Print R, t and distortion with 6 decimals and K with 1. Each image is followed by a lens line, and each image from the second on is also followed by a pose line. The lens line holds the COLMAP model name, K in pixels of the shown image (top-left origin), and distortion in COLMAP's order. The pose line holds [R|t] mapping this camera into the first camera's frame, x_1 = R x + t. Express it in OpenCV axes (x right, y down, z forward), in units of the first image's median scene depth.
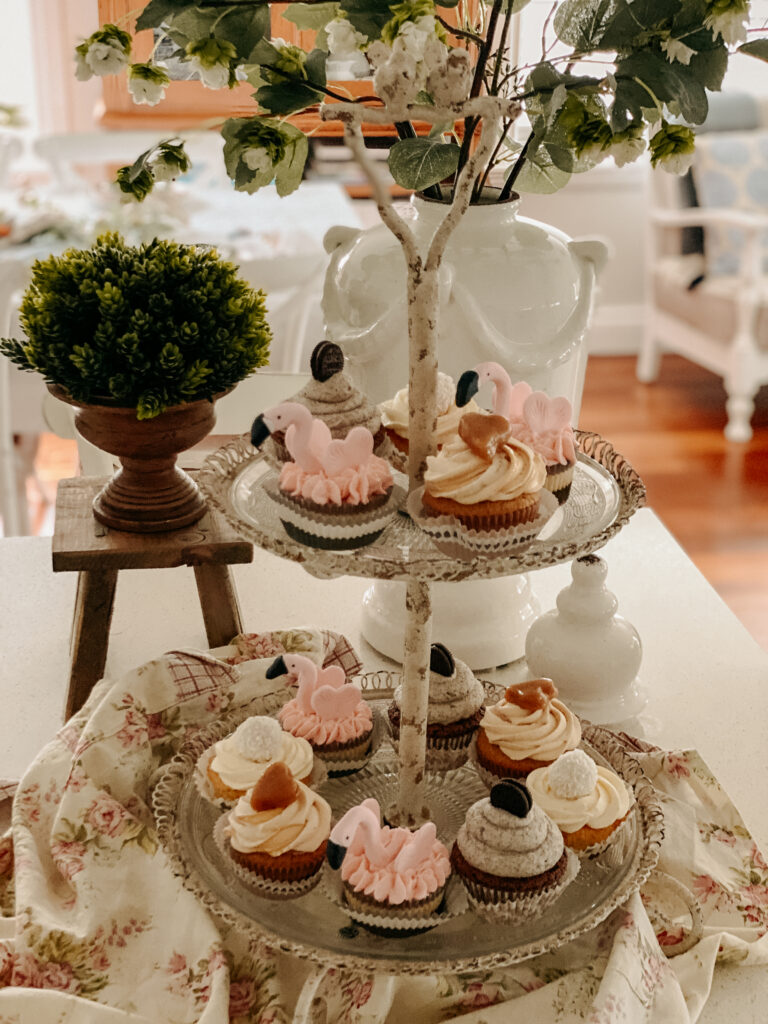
lens RADIAL K [[1470.4, 0, 360.6], [0, 1470.4, 505.6], [0, 0, 1]] dist [0.032726, 0.086160]
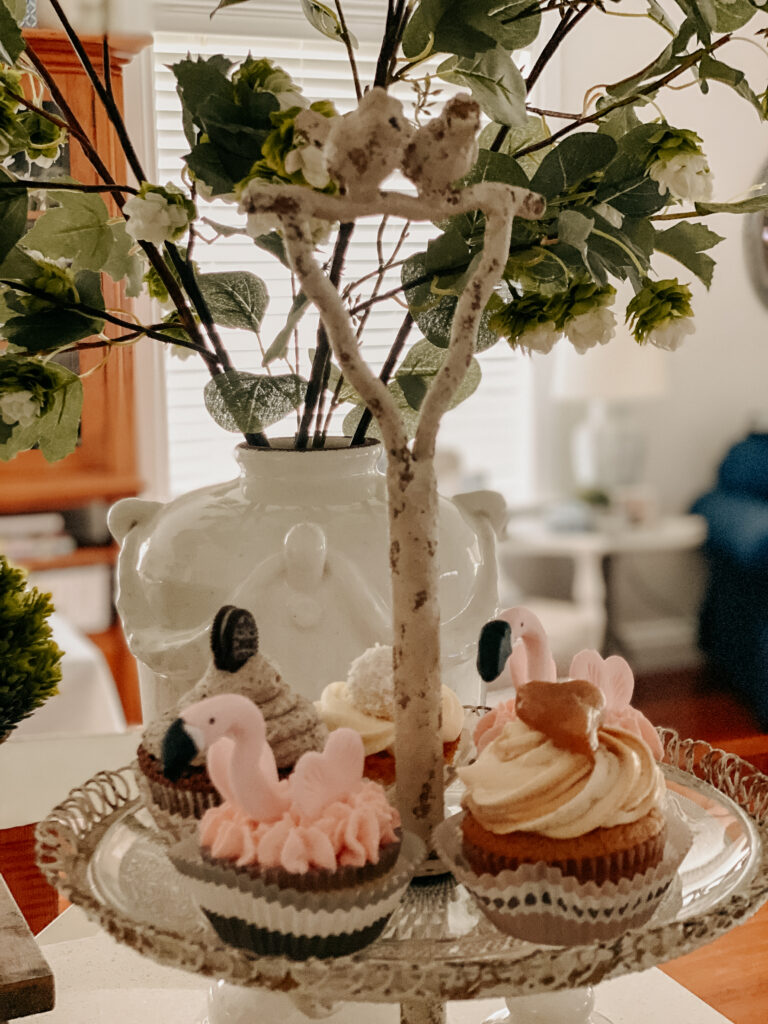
lens RADIAL K [[1470.4, 0, 360.6], [0, 1470.4, 505.6], [0, 0, 1]] dist [0.032726, 0.086160]
pose [[0.963247, -0.062047, 0.261353, -0.138334], [0.128348, 0.961018, -0.244890, 0.004494], [-0.235970, 0.269434, 0.933661, 0.442305]]
